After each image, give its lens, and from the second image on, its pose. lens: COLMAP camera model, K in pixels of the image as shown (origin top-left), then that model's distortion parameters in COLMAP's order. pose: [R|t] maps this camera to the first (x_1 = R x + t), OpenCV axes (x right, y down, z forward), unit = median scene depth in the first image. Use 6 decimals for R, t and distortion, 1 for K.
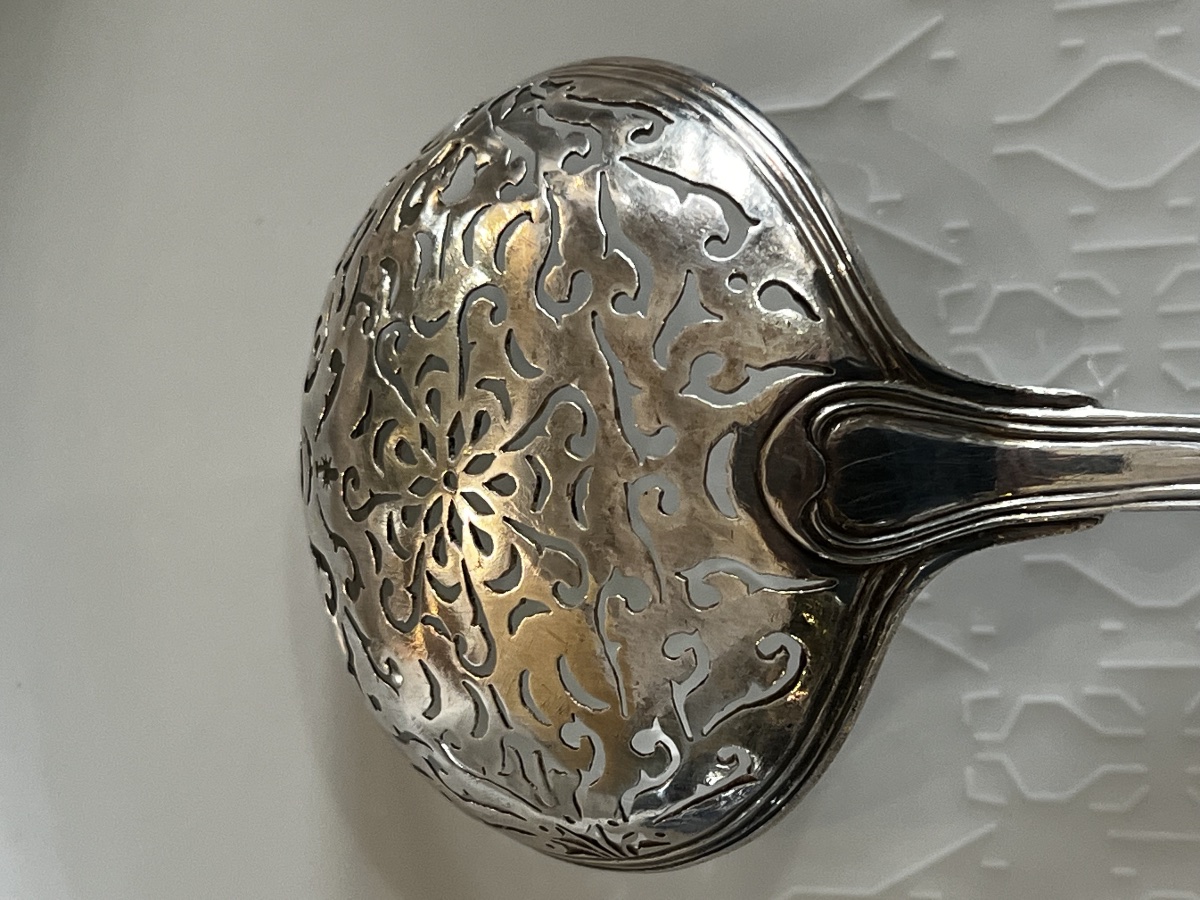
lens RADIAL K [[2540.4, 0, 596.9], [0, 2540.4, 459.9], [0, 0, 1]] dist [0.135603, 0.000000]
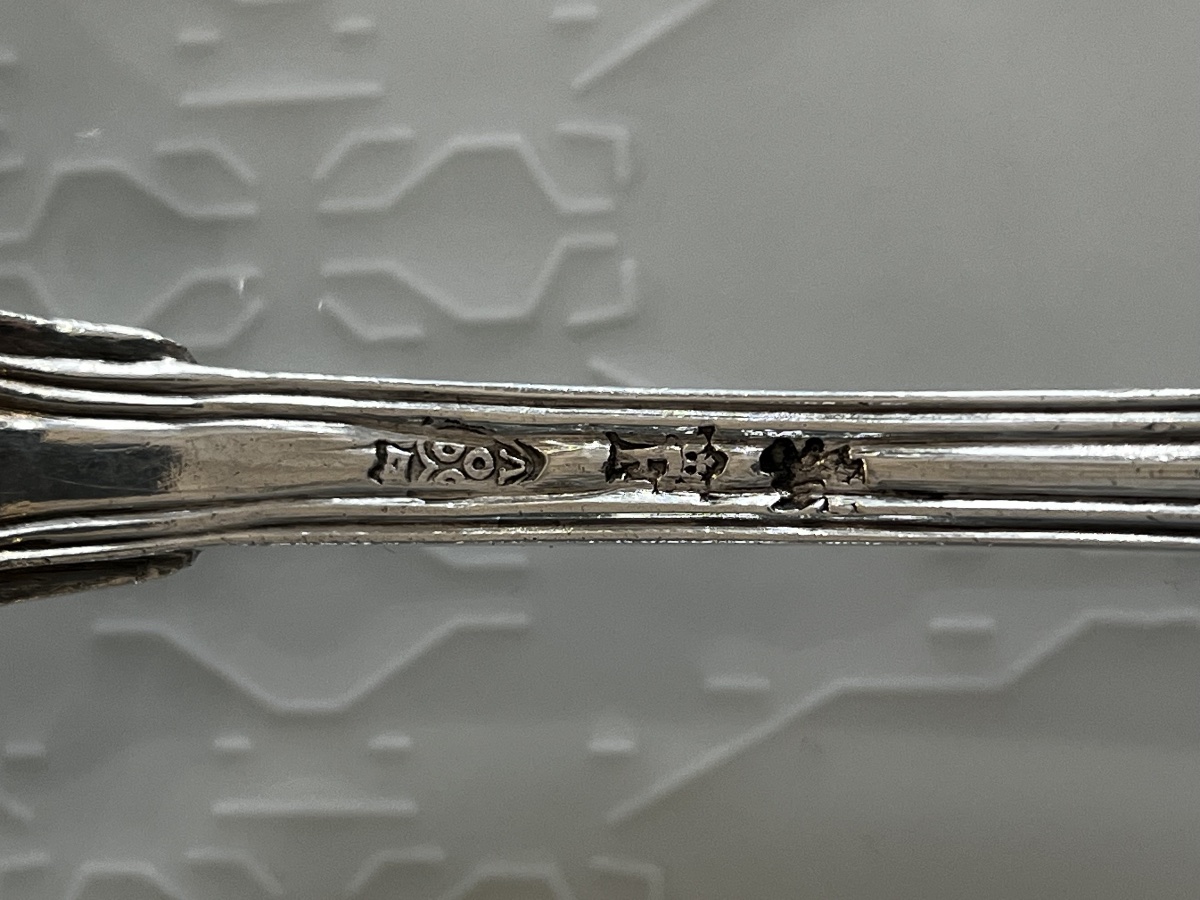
lens RADIAL K [[2540.4, 0, 581.3], [0, 2540.4, 464.0], [0, 0, 1]] dist [0.135603, 0.000000]
pose [[0.979891, 0.017680, 0.198750, 0.171412], [-0.013058, 0.999613, -0.024543, 0.015006], [-0.199107, 0.021454, 0.979743, 0.433588]]
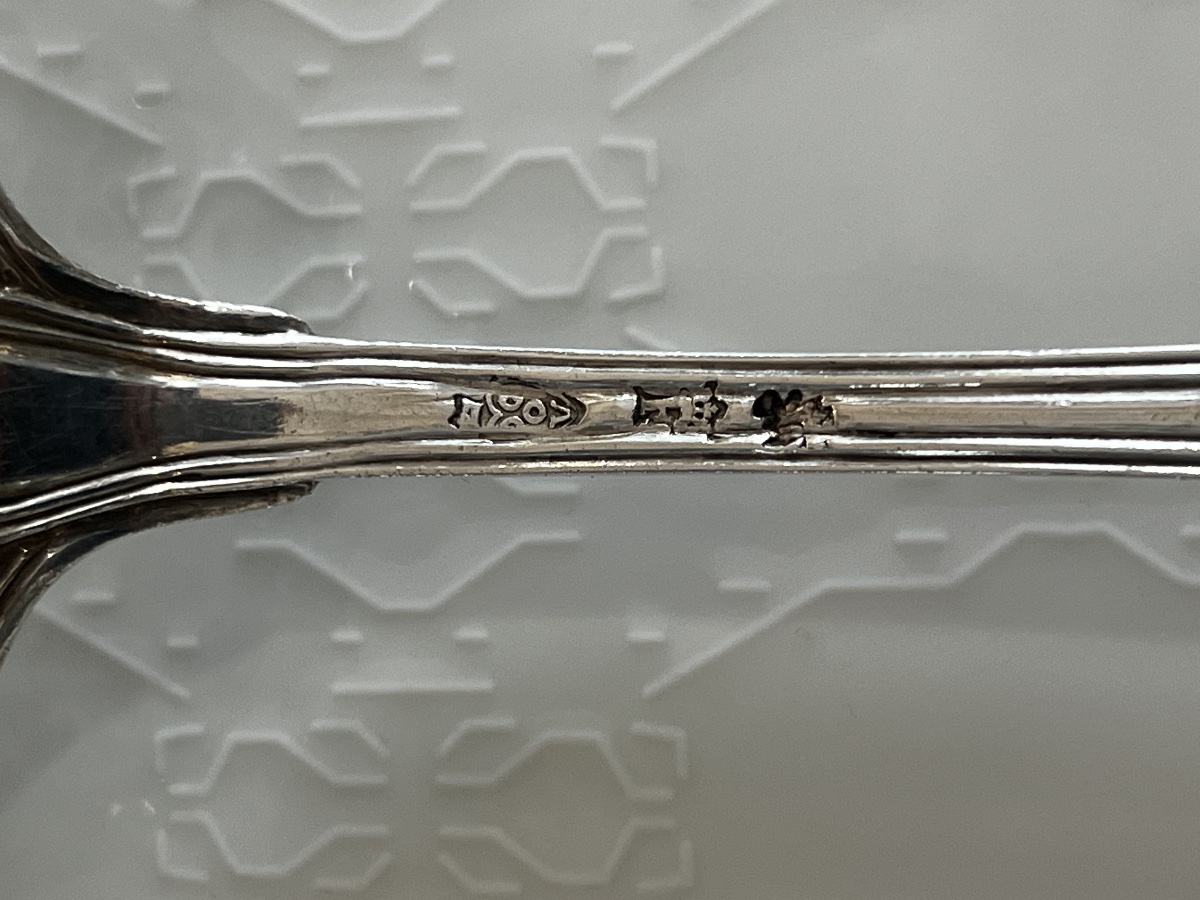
lens RADIAL K [[2540.4, 0, 590.5], [0, 2540.4, 451.4], [0, 0, 1]] dist [0.135603, 0.000000]
pose [[0.988639, 0.006589, 0.150168, 0.169273], [-0.005803, 0.999967, -0.005676, 0.016485], [-0.150201, 0.004740, 0.988644, 0.280931]]
